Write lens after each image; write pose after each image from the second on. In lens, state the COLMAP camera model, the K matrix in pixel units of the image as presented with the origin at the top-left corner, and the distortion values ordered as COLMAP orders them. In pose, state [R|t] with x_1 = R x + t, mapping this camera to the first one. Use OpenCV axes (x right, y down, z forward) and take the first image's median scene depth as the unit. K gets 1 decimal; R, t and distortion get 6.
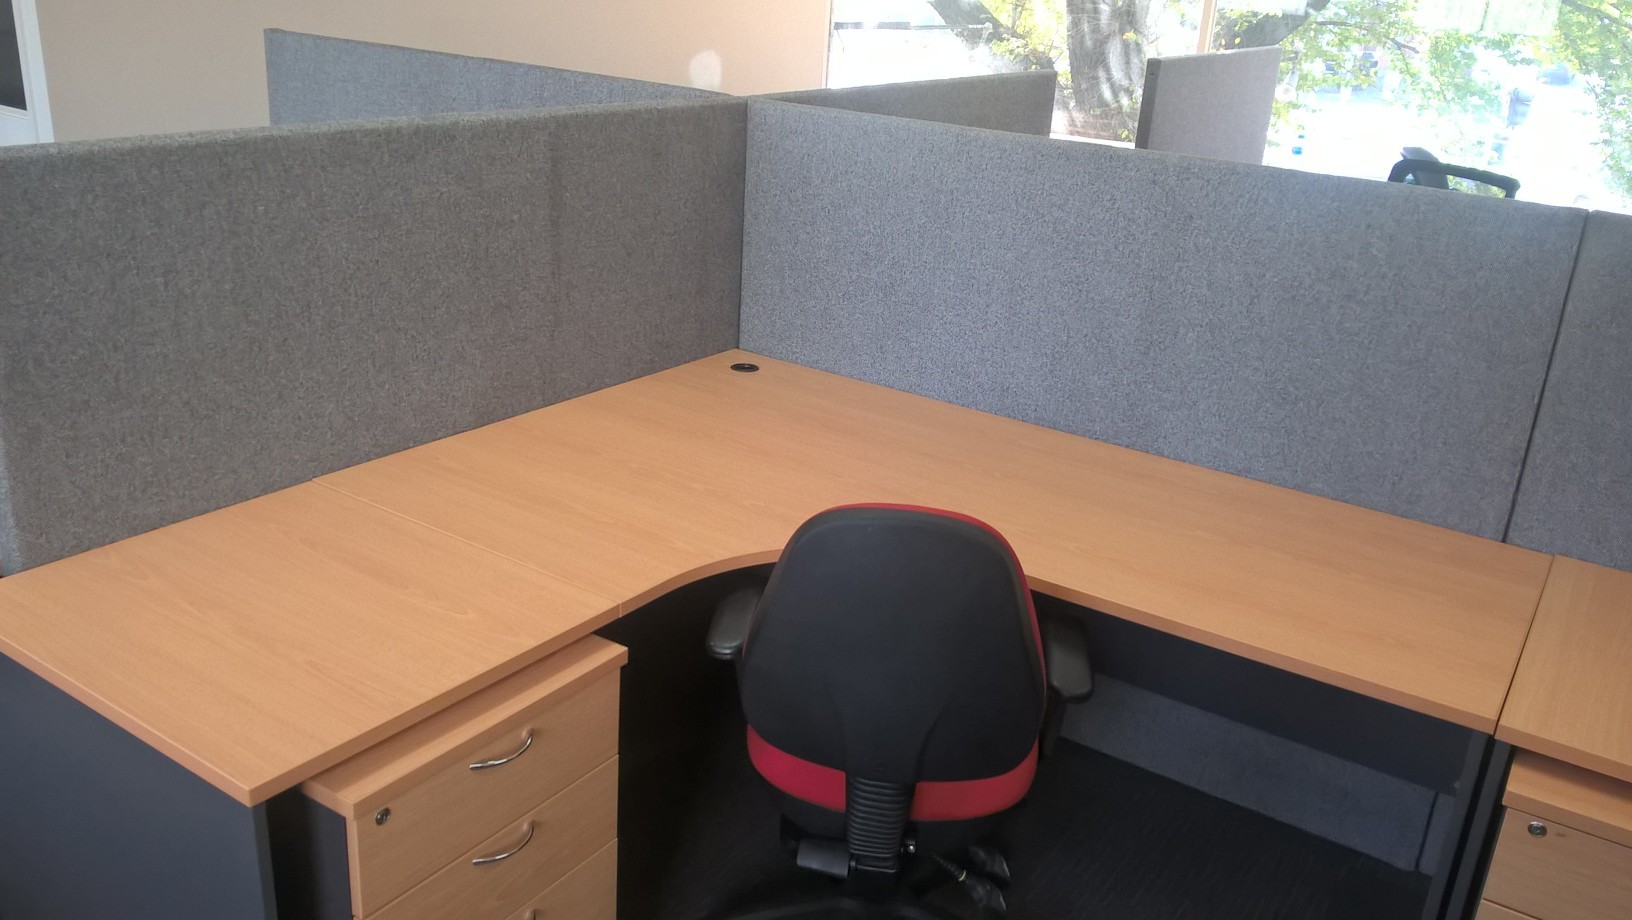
lens RADIAL K [[1316.6, 0, 816.0], [0, 1316.6, 460.0], [0, 0, 1]] dist [0.041815, -0.119626]
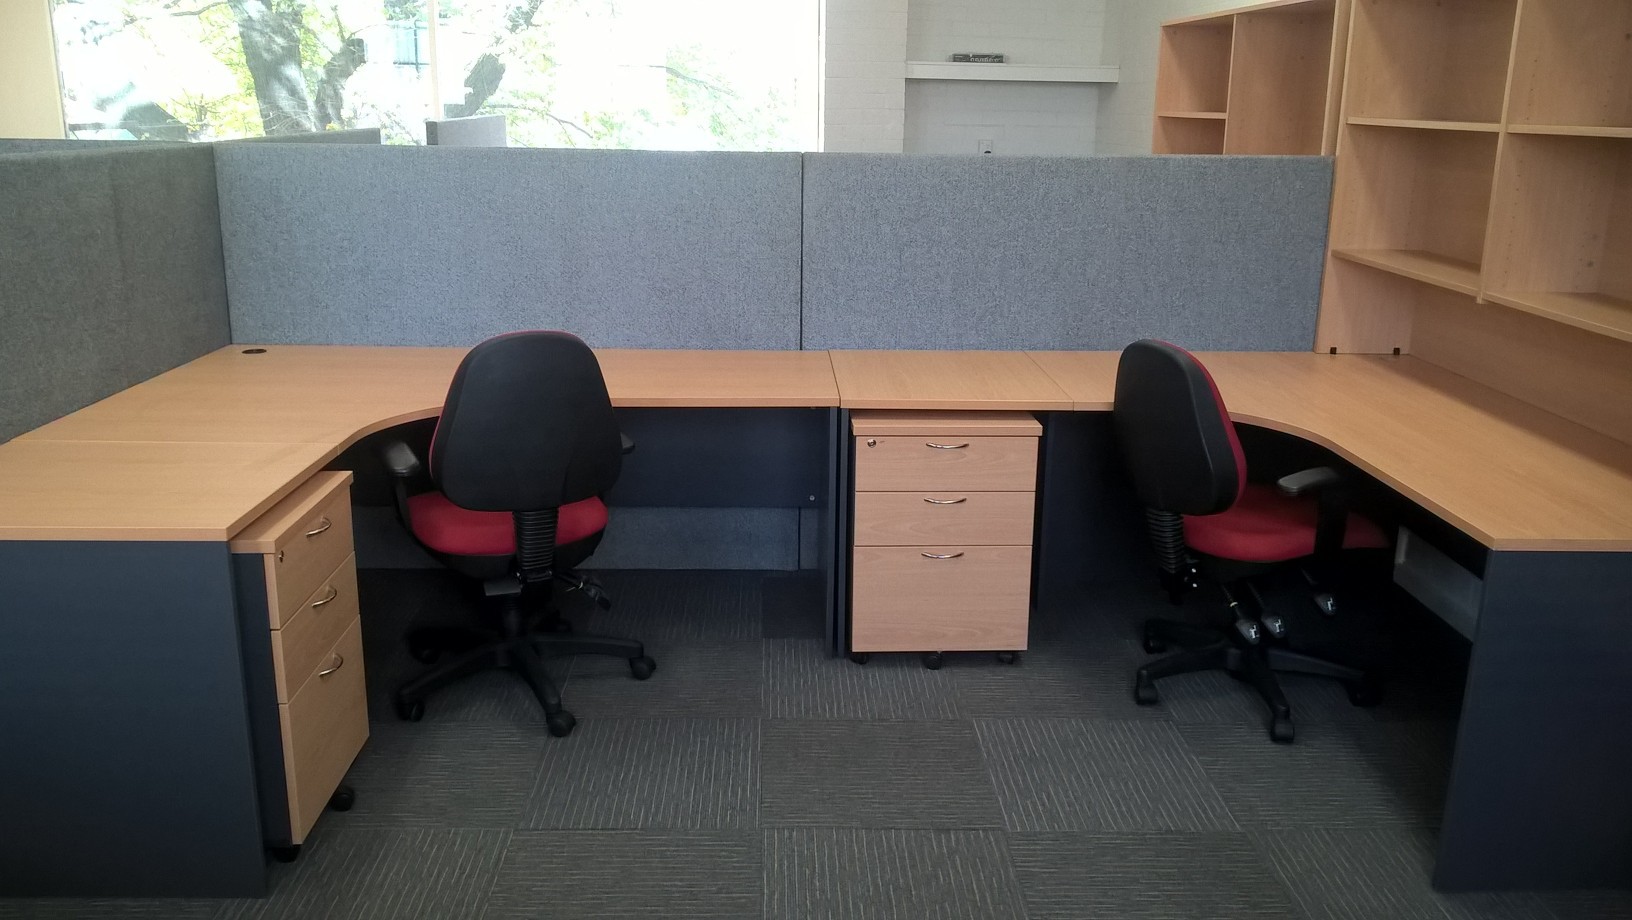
lens RADIAL K [[1279.5, 0, 832.7], [0, 1279.5, 457.1], [0, 0, 1]] dist [0.098200, -0.249853]
pose [[0.805645, -0.203354, 0.556402, -0.402940], [0.240668, 0.970587, 0.006254, 0.195151], [-0.541308, 0.128870, 0.830890, -0.394419]]
